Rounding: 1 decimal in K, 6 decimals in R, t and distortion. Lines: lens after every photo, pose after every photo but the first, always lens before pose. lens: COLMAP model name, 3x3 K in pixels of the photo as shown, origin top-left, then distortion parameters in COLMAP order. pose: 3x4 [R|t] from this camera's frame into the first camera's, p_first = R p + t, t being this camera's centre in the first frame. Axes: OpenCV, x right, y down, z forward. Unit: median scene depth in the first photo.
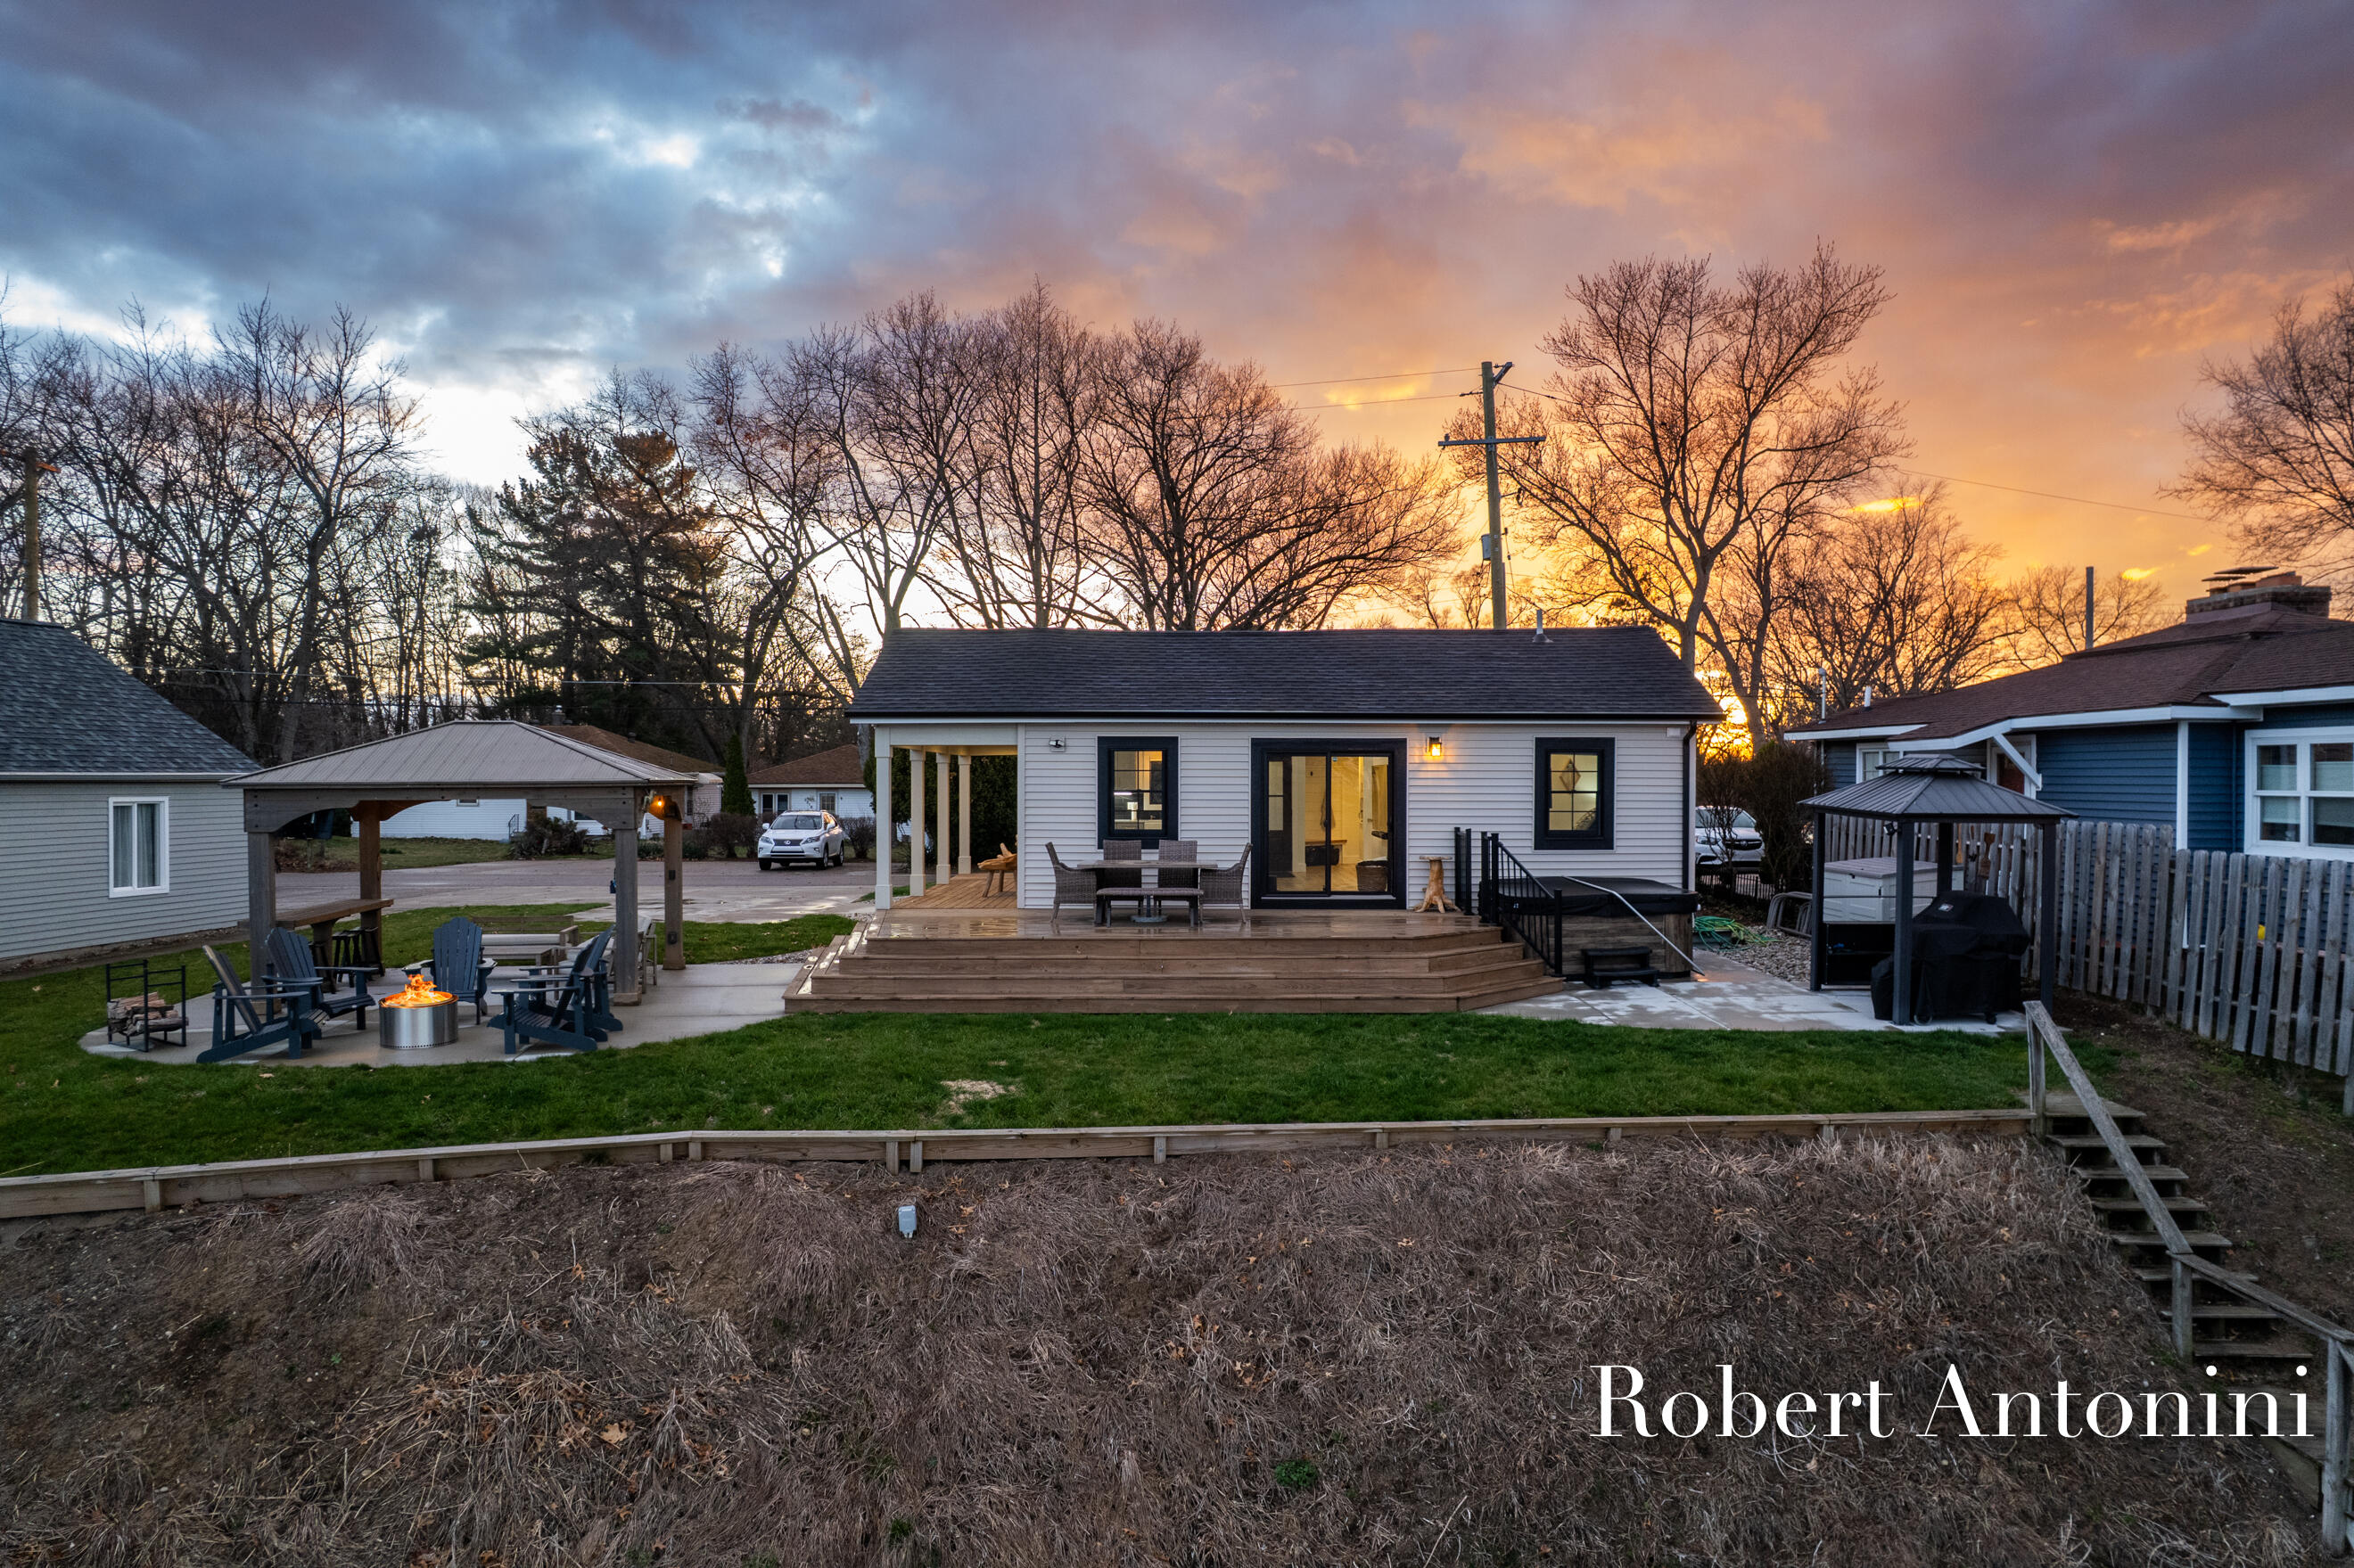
lens RADIAL K [[1511.7, 0, 1183.1], [0, 1511.7, 788.2], [0, 0, 1]] dist [-0.062029, 0.037824]
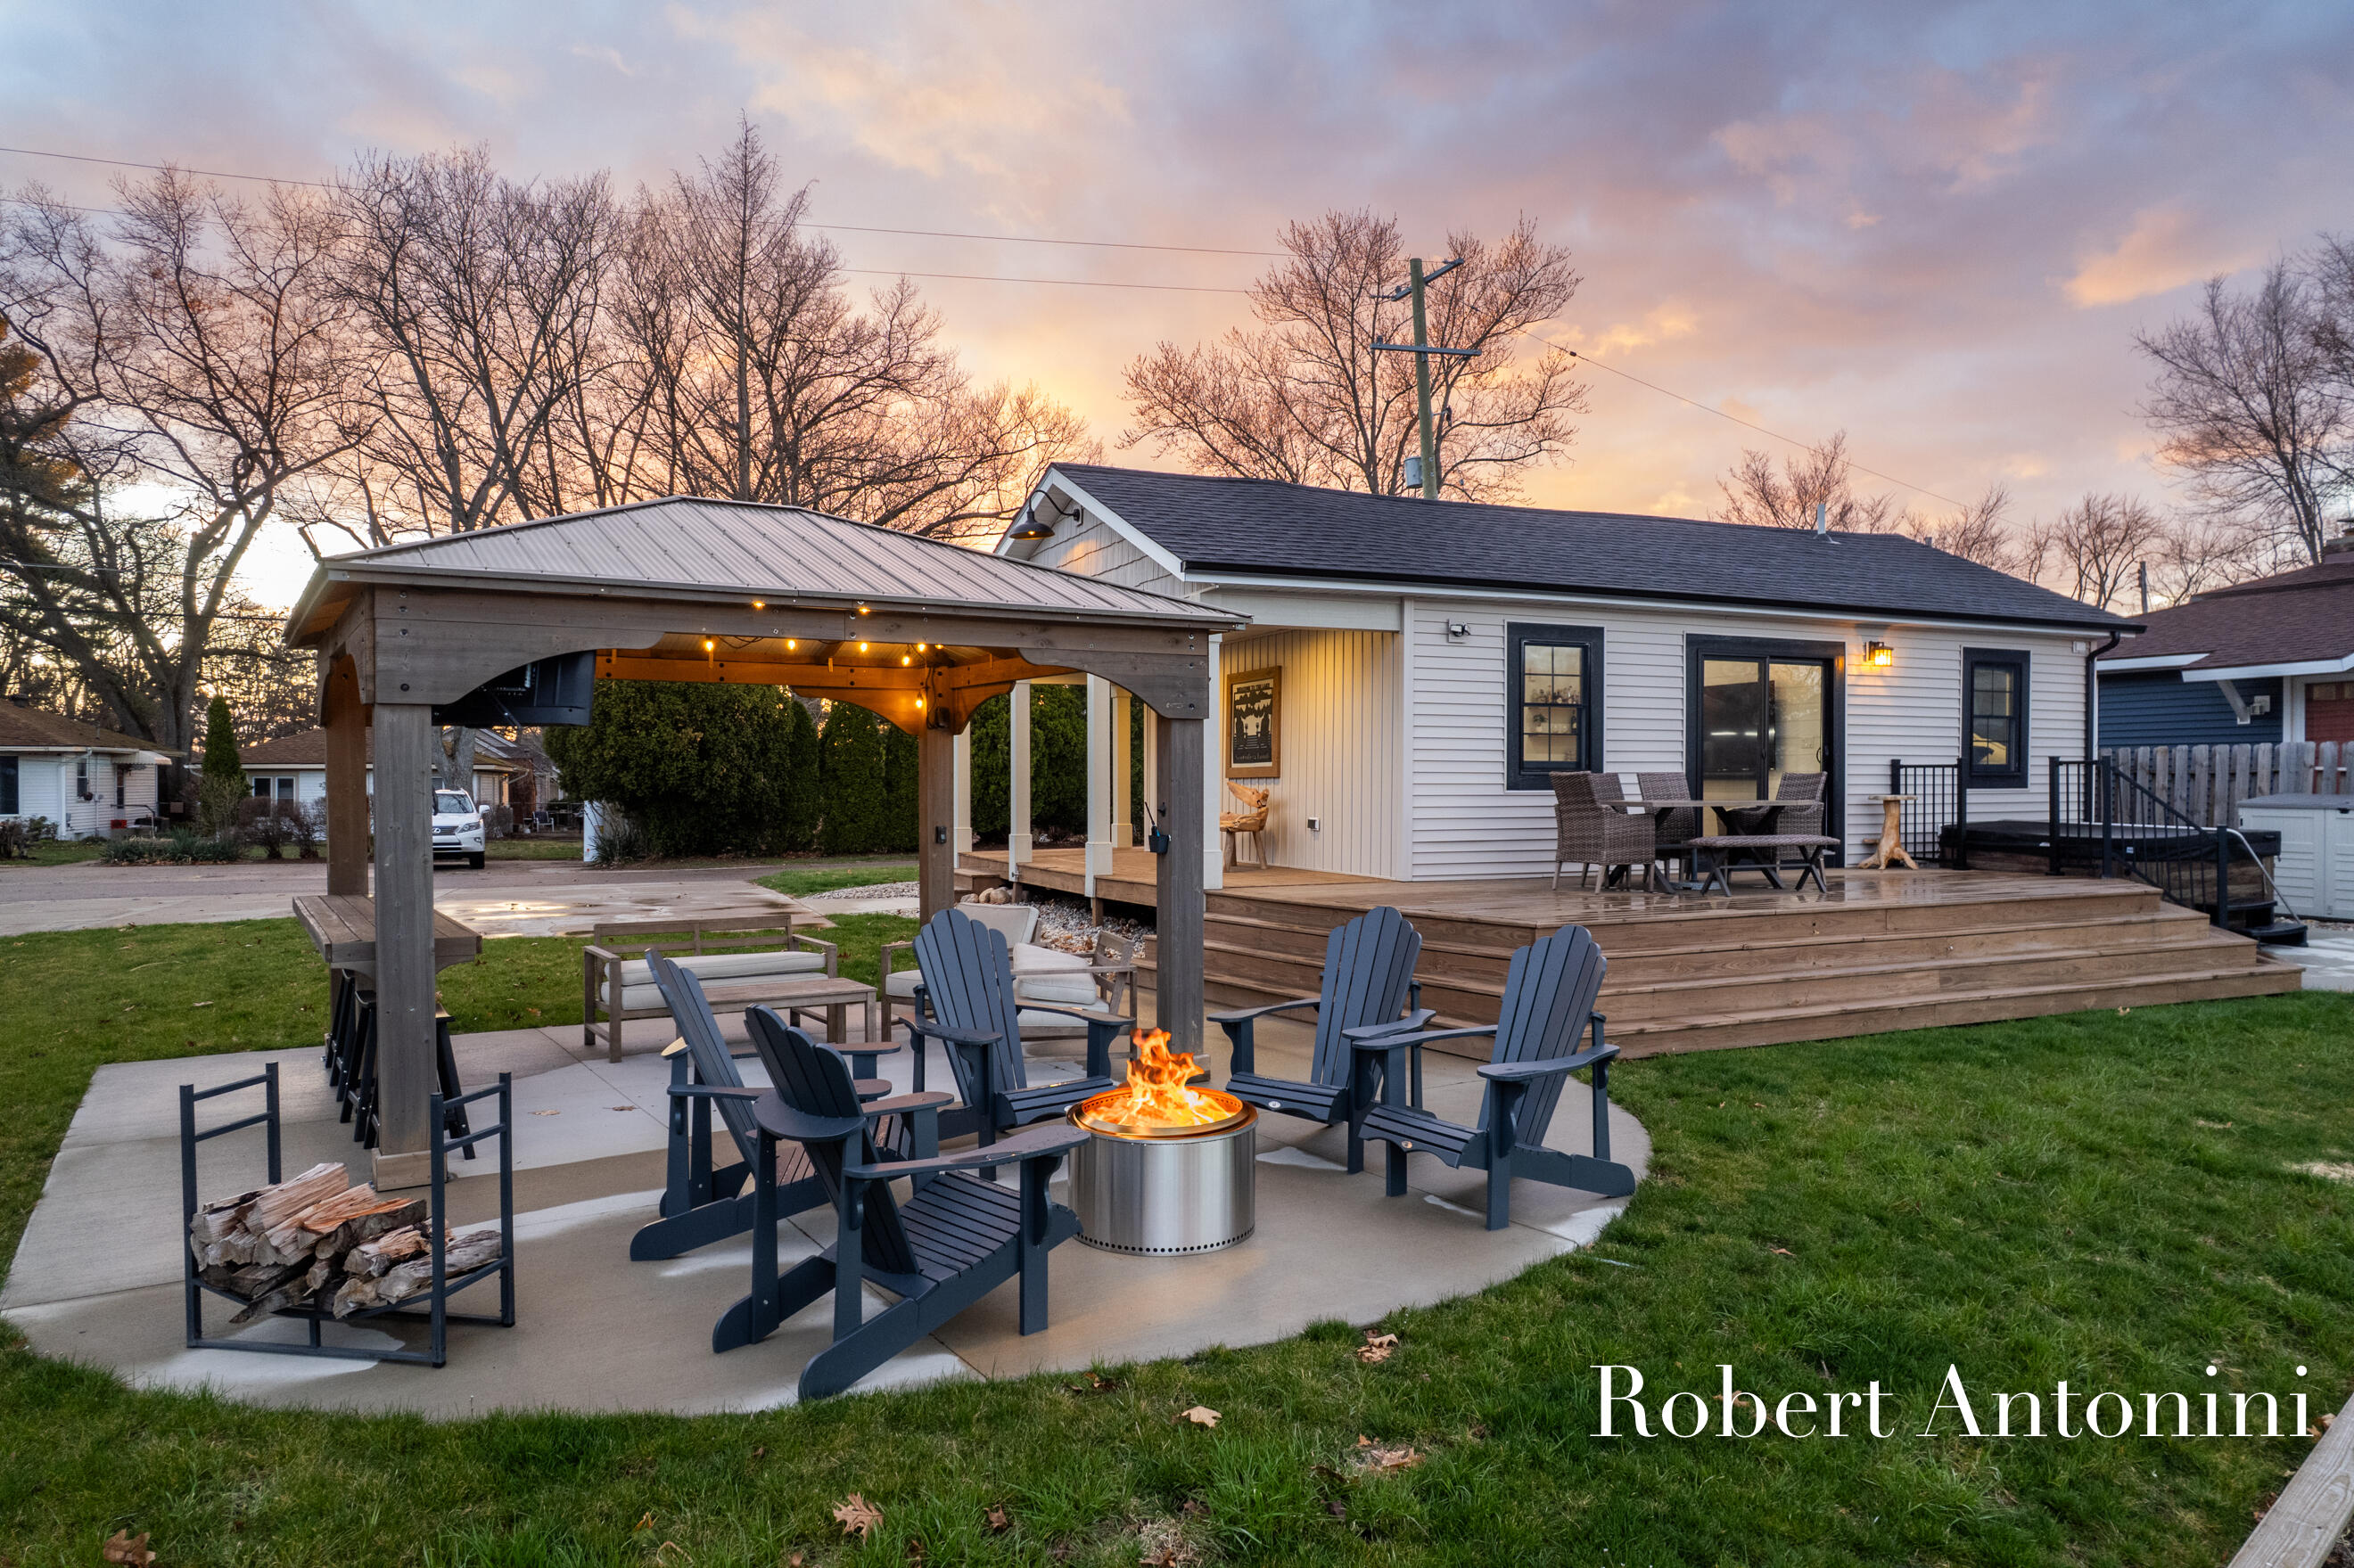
lens RADIAL K [[1511.7, 0, 1194.6], [0, 1511.7, 787.3], [0, 0, 1]] dist [-0.062029, 0.037824]
pose [[0.916387, -0.003650, 0.400276, -0.414509], [0.005035, 0.999984, -0.002410, 0.036727], [-0.400261, 0.004224, 0.916391, 0.402962]]
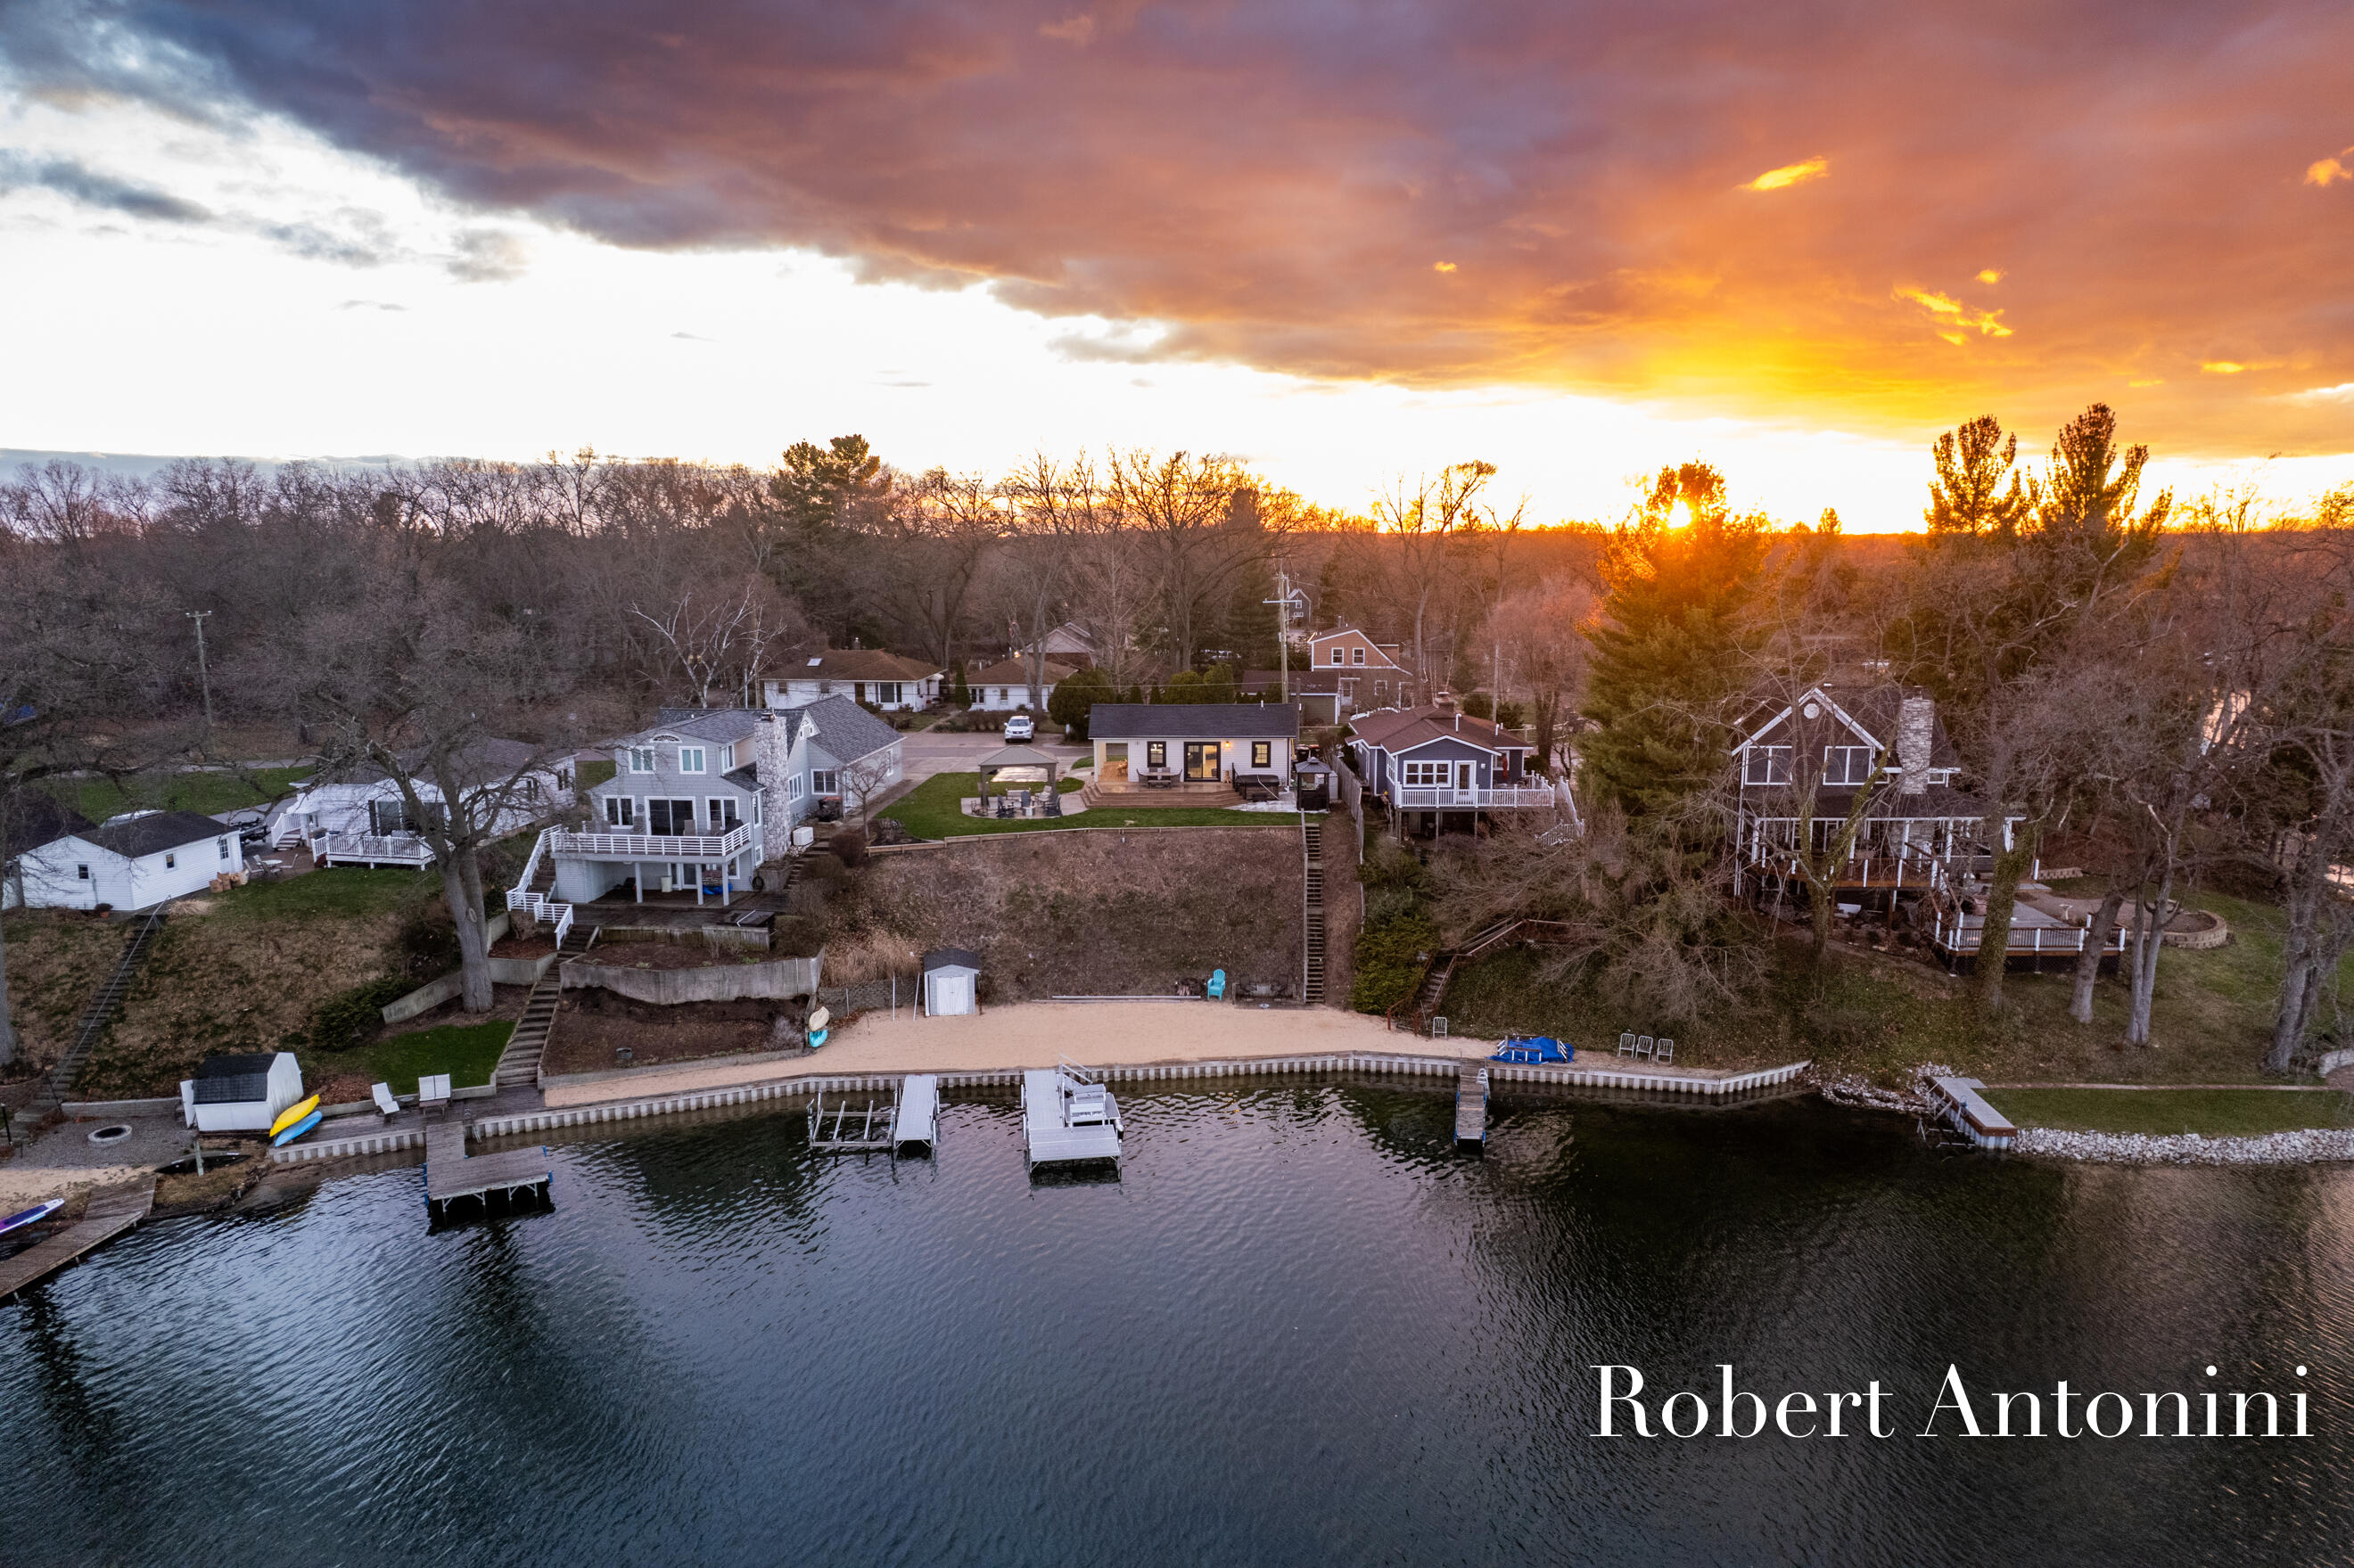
lens RADIAL K [[1511.7, 0, 1166.0], [0, 1511.7, 782.3], [0, 0, 1]] dist [-0.062029, 0.037824]
pose [[0.999707, 0.000014, -0.024205, 0.089119], [0.003694, 0.988194, 0.153162, -0.515113], [0.023922, -0.153207, 0.987905, -2.889087]]
